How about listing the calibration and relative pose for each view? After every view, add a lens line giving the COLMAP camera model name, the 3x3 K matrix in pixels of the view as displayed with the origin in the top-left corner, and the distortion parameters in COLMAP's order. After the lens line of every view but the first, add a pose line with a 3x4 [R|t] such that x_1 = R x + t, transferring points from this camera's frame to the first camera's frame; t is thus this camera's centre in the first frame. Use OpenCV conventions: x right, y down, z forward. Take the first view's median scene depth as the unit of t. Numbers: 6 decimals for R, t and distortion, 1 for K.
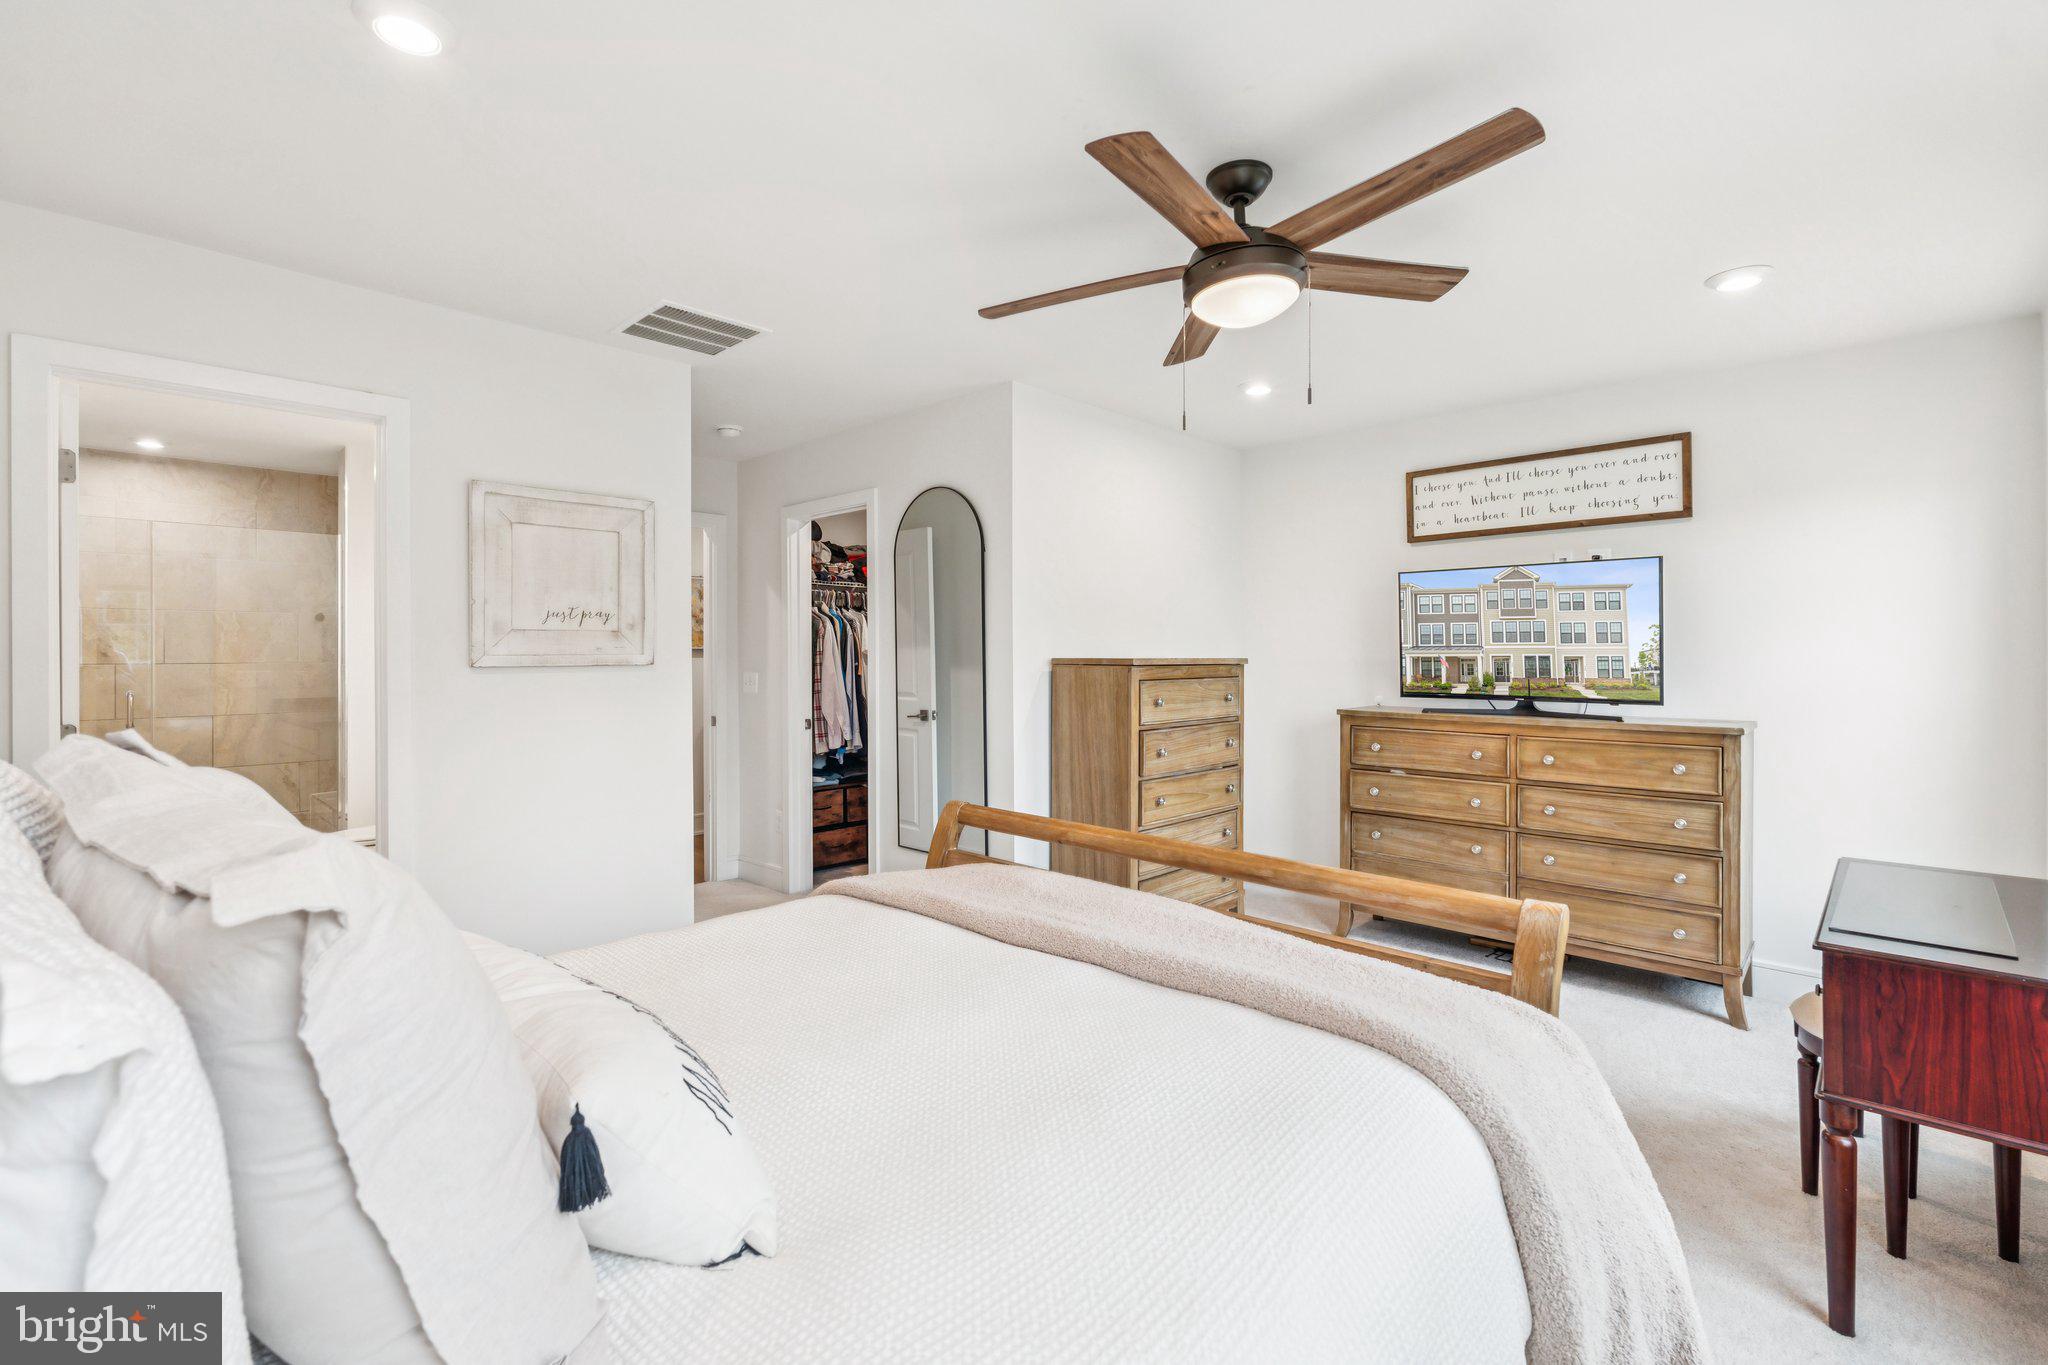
lens RADIAL K [[898.1, 0, 1012.4], [0, 898.1, 661.1], [0, 0, 1]] dist [-0.001982, -0.000080]
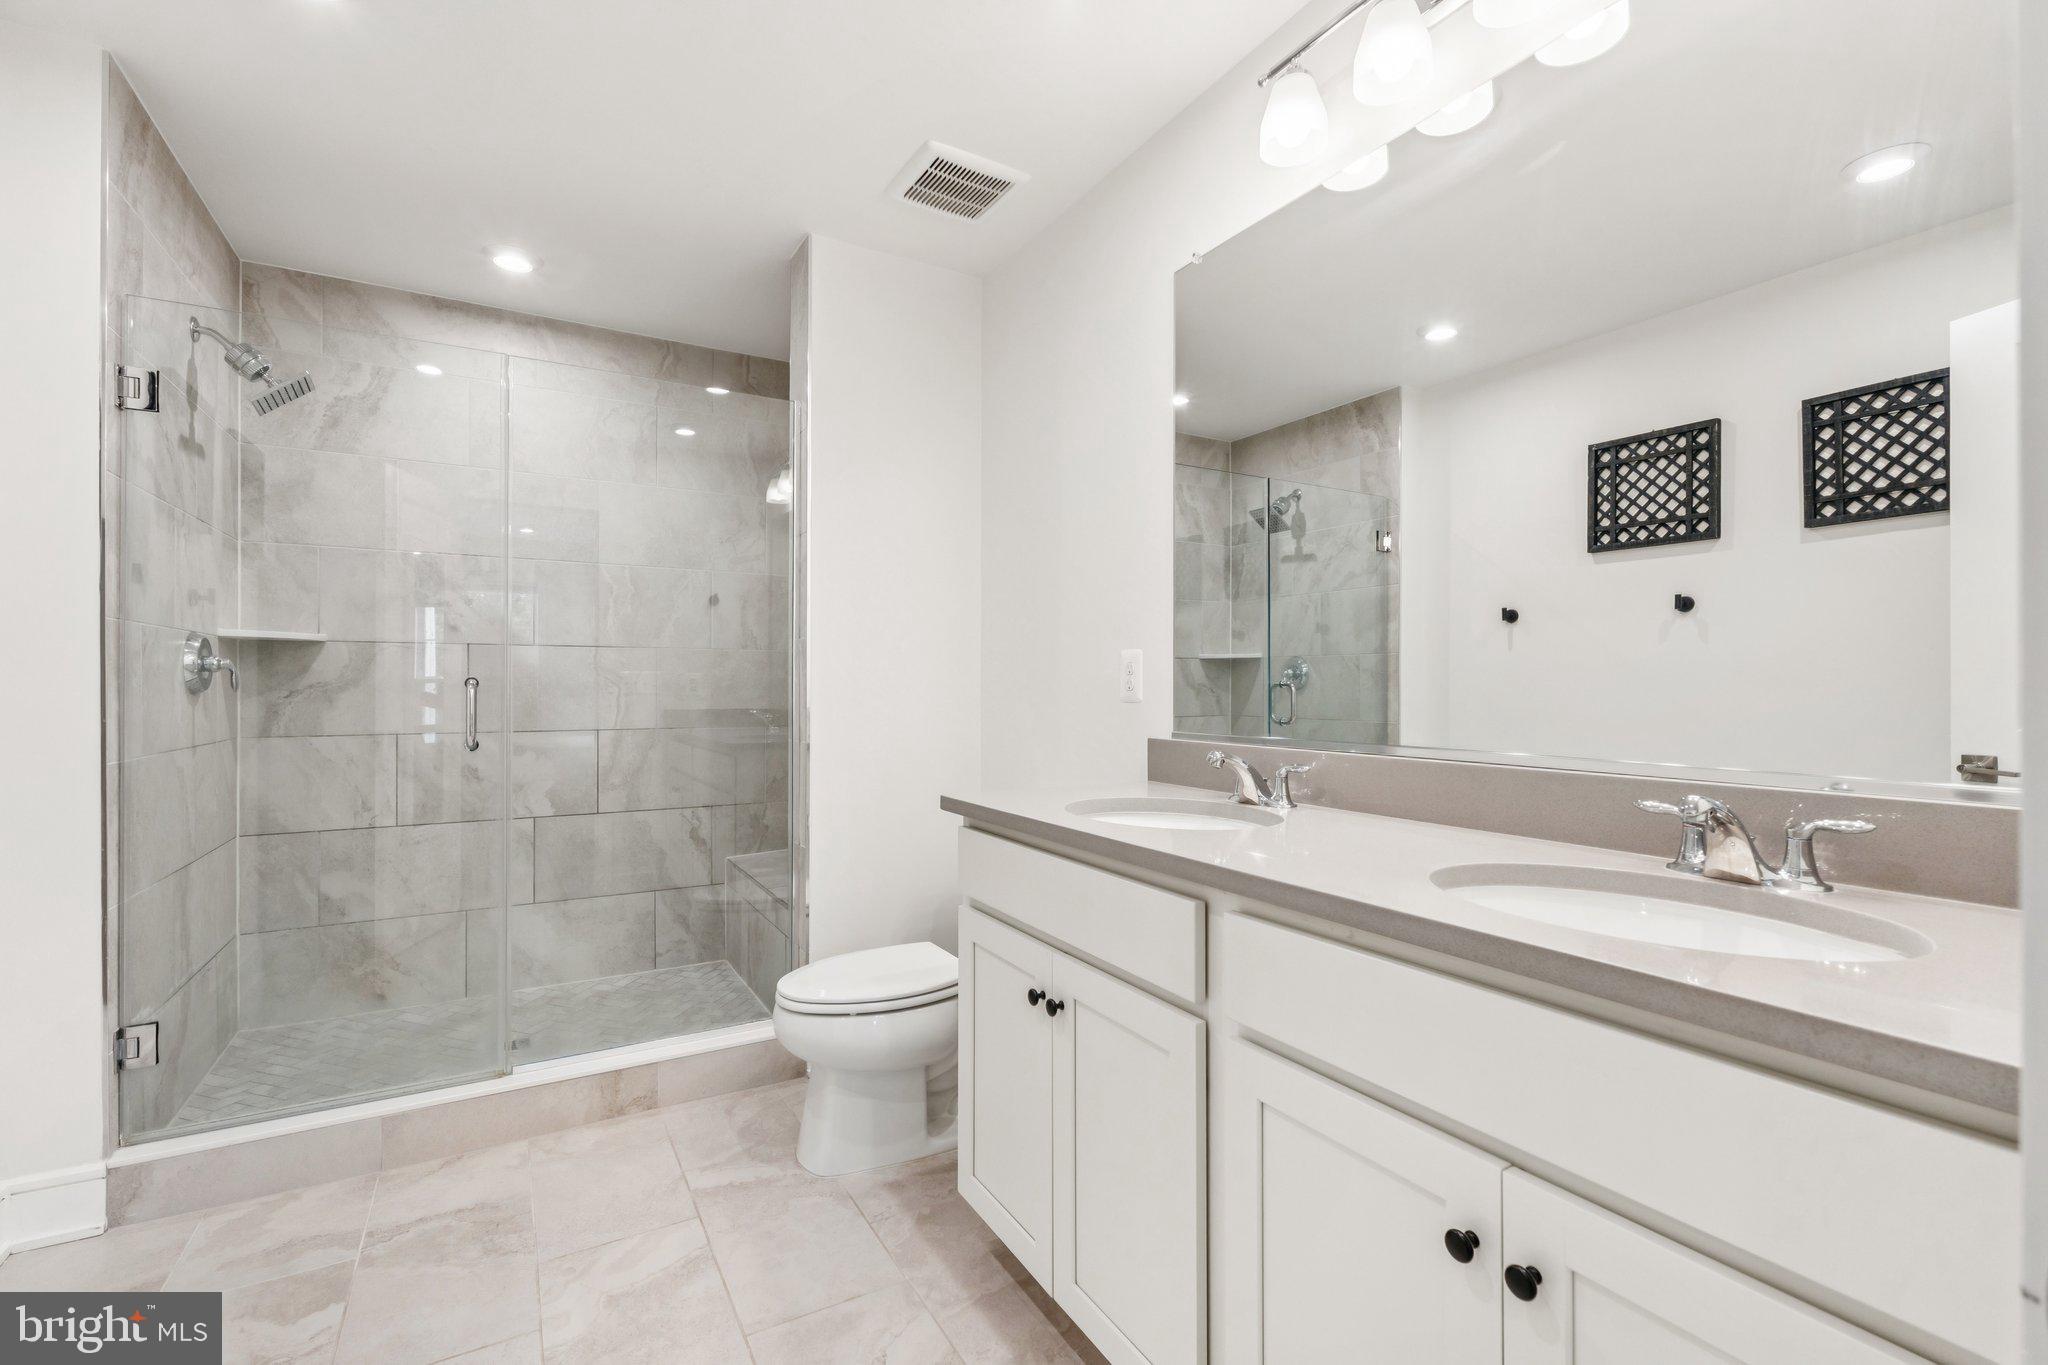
lens RADIAL K [[898.1, 0, 1032.4], [0, 898.1, 693.8], [0, 0, 1]] dist [-0.001982, -0.000080]
pose [[0.960787, 0.005498, -0.277232, -0.417601], [-0.006270, 0.999979, -0.001895, 0.033952], [0.277216, 0.003559, 0.960801, 0.472152]]
